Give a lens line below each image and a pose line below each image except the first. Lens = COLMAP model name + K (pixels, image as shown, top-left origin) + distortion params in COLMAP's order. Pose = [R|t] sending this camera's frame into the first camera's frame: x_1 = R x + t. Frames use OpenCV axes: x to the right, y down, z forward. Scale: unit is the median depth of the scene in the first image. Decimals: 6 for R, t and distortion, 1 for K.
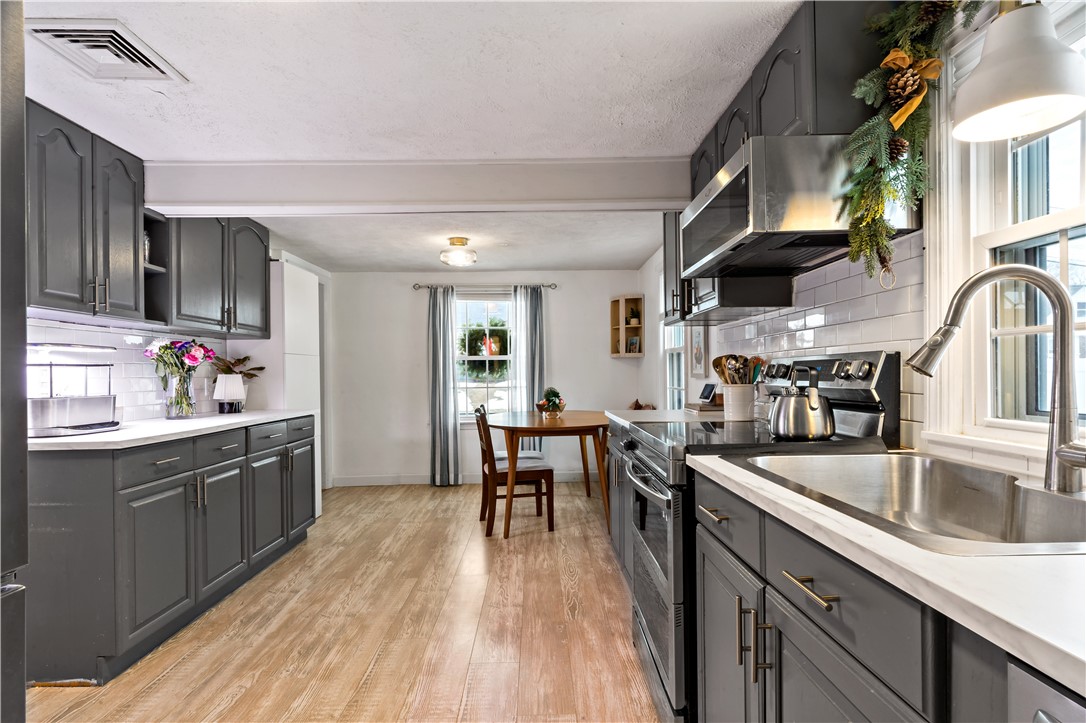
lens RADIAL K [[575.0, 0, 546.2], [0, 575.0, 349.3], [0, 0, 1]] dist [-0.005767, 0.003377]
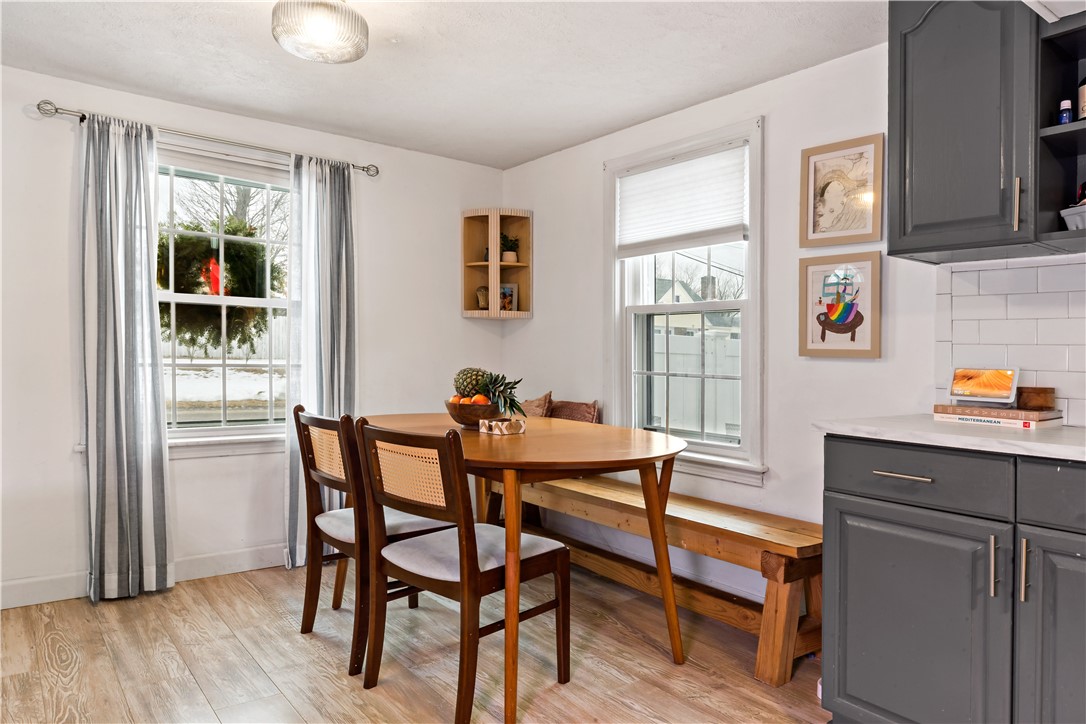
lens RADIAL K [[726.3, 0, 550.9], [0, 726.3, 354.4], [0, 0, 1]] dist [0.001962, -0.002982]
pose [[0.786182, 0.028415, 0.617342, -0.268082], [-0.056006, 0.998108, 0.025383, 0.029385], [-0.615452, -0.054530, 0.786286, 0.399455]]
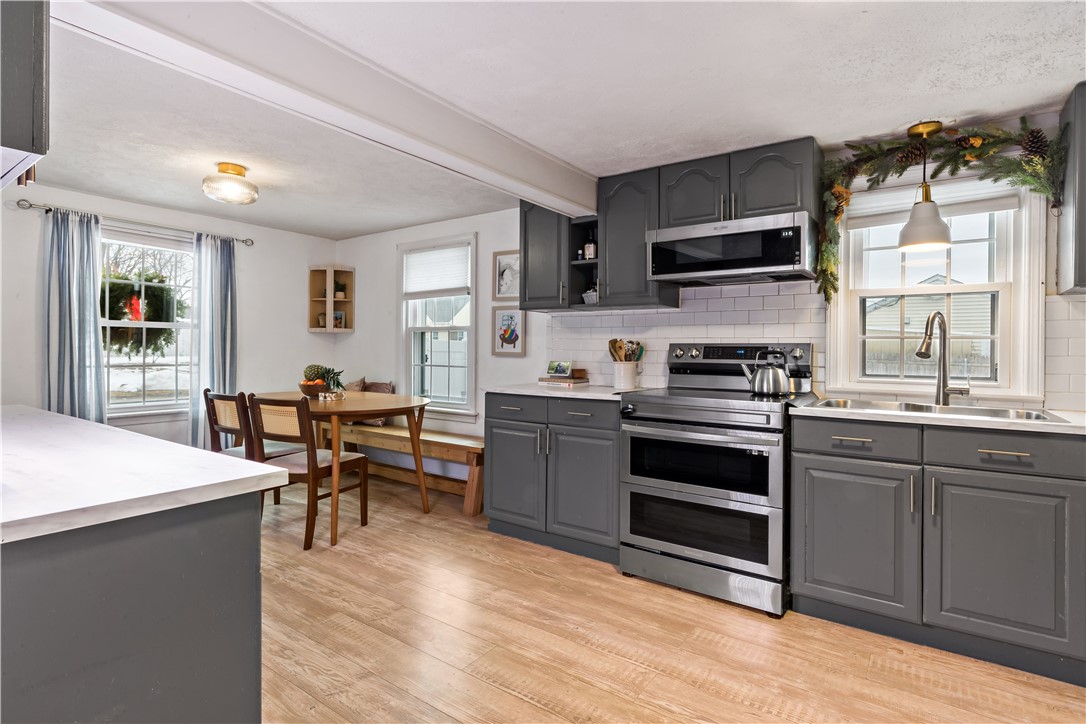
lens RADIAL K [[552.7, 0, 542.2], [0, 552.7, 320.5], [0, 0, 1]] dist [0.003547, 0.003428]
pose [[0.583182, 0.060287, 0.810101, -0.394888], [-0.049626, 0.998024, -0.038547, 0.012493], [-0.810824, -0.017722, 0.585021, 0.199028]]
